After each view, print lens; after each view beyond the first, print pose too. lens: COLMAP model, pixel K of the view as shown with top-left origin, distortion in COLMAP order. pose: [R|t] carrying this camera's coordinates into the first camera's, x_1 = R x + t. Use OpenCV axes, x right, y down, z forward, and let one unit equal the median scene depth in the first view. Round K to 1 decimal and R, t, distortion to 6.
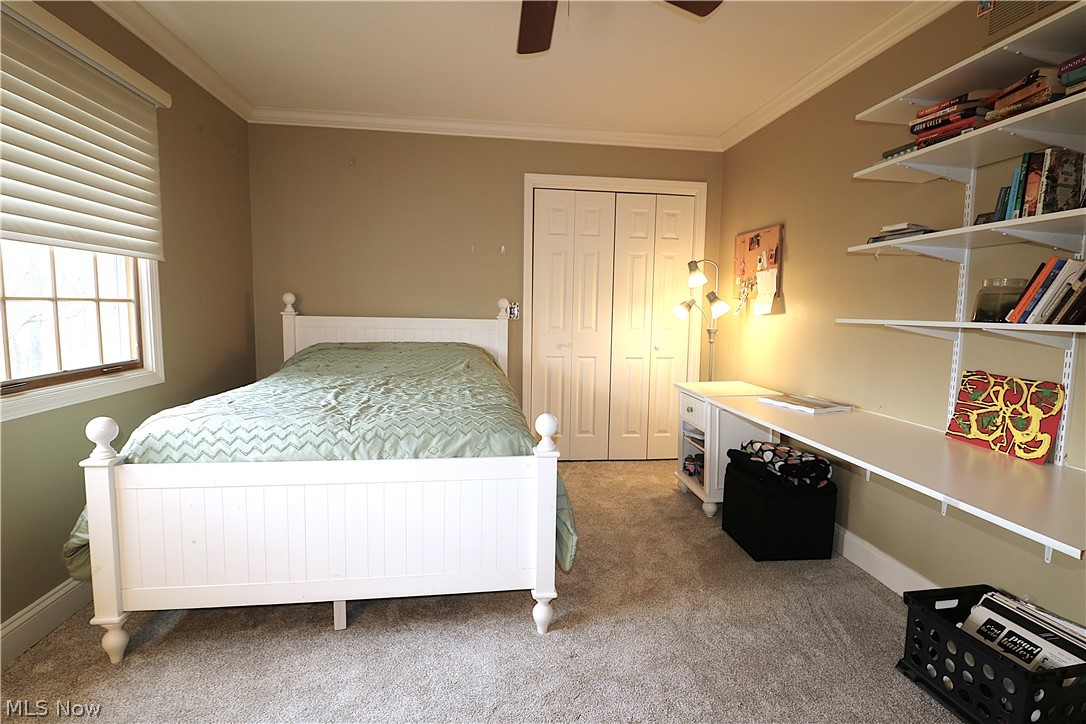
lens RADIAL K [[524.3, 0, 546.0], [0, 524.3, 365.5], [0, 0, 1]] dist [-0.003717, -0.003707]
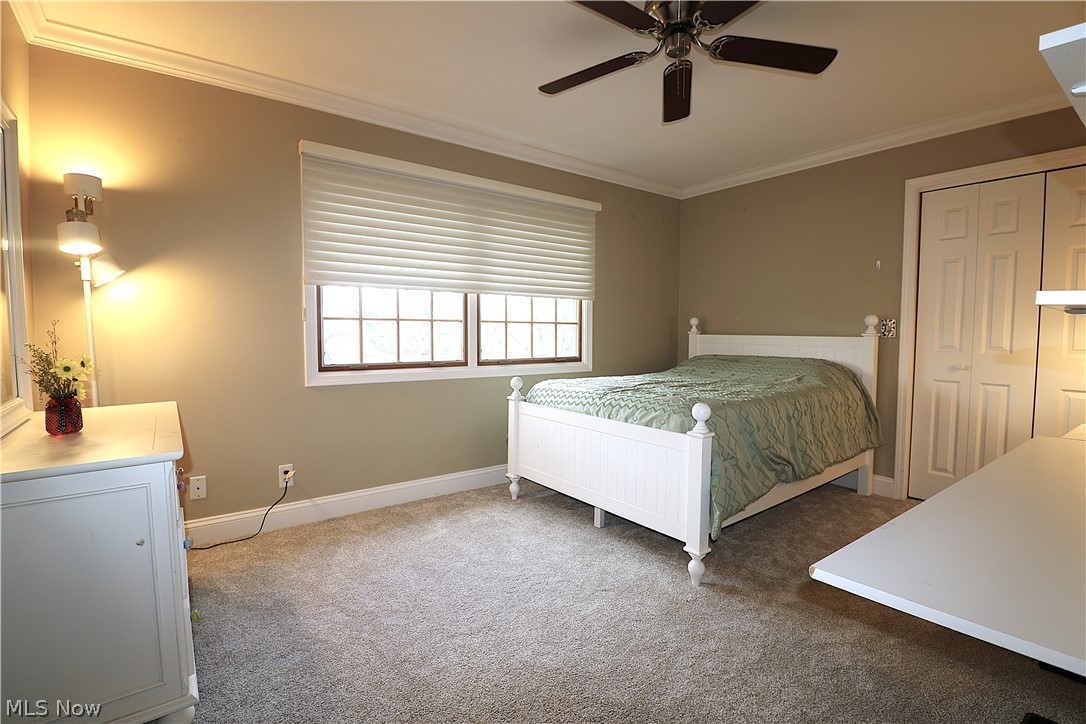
lens RADIAL K [[506.9, 0, 550.9], [0, 506.9, 357.3], [0, 0, 1]] dist [-0.002171, -0.000393]
pose [[0.505166, 0.032305, -0.862417, 0.741520], [-0.092194, 0.995601, -0.016709, 0.031733], [0.858084, 0.087951, 0.505922, 0.060745]]
